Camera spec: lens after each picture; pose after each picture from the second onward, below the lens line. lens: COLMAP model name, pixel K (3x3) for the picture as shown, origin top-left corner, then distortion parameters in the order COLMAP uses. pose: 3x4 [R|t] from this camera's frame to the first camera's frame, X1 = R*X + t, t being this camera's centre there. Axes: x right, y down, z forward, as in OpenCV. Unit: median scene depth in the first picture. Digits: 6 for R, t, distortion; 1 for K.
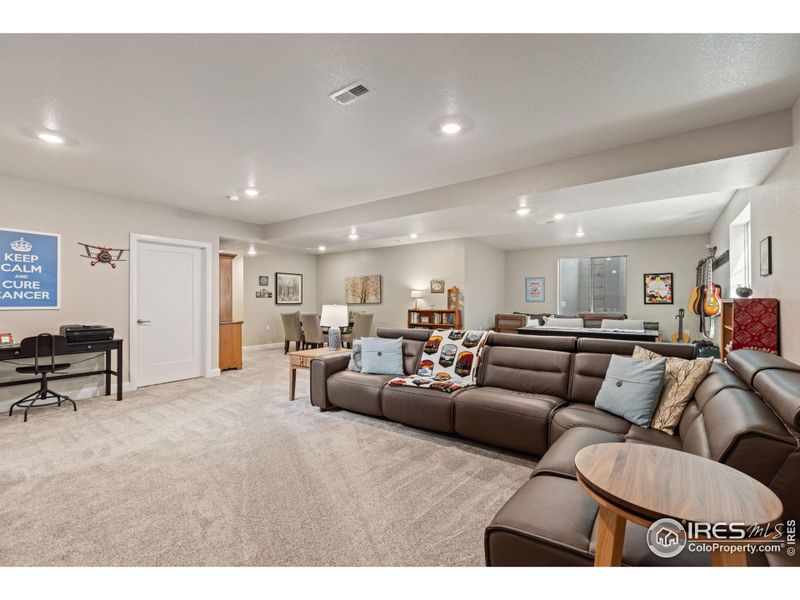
lens RADIAL K [[363.2, 0, 400.0], [0, 363.2, 300.0], [0, 0, 1]] dist [0.003588, 0.000275]
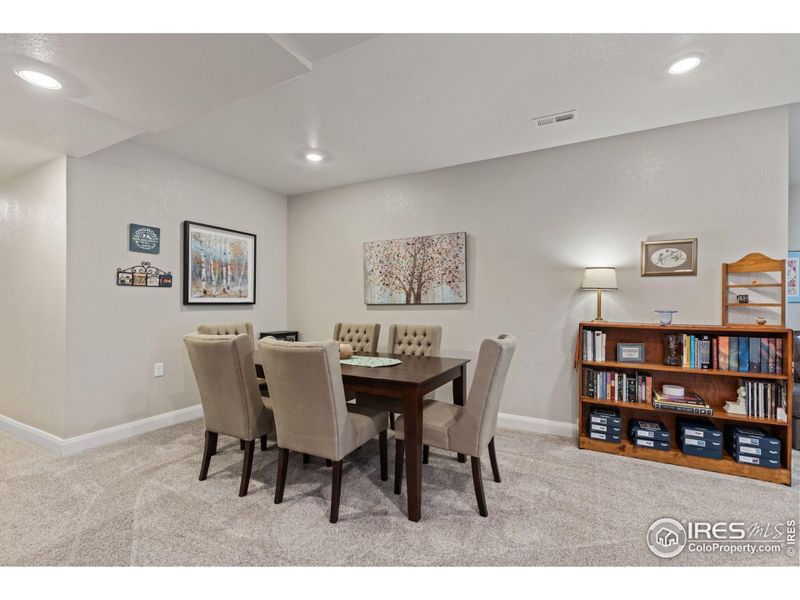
lens RADIAL K [[363.2, 0, 400.0], [0, 363.2, 300.0], [0, 0, 1]] dist [0.003588, 0.000275]
pose [[0.990369, 0.006766, 0.138286, -0.189468], [-0.007025, 0.999974, 0.001383, 0.004530], [-0.138273, -0.002341, 0.990391, 0.654934]]
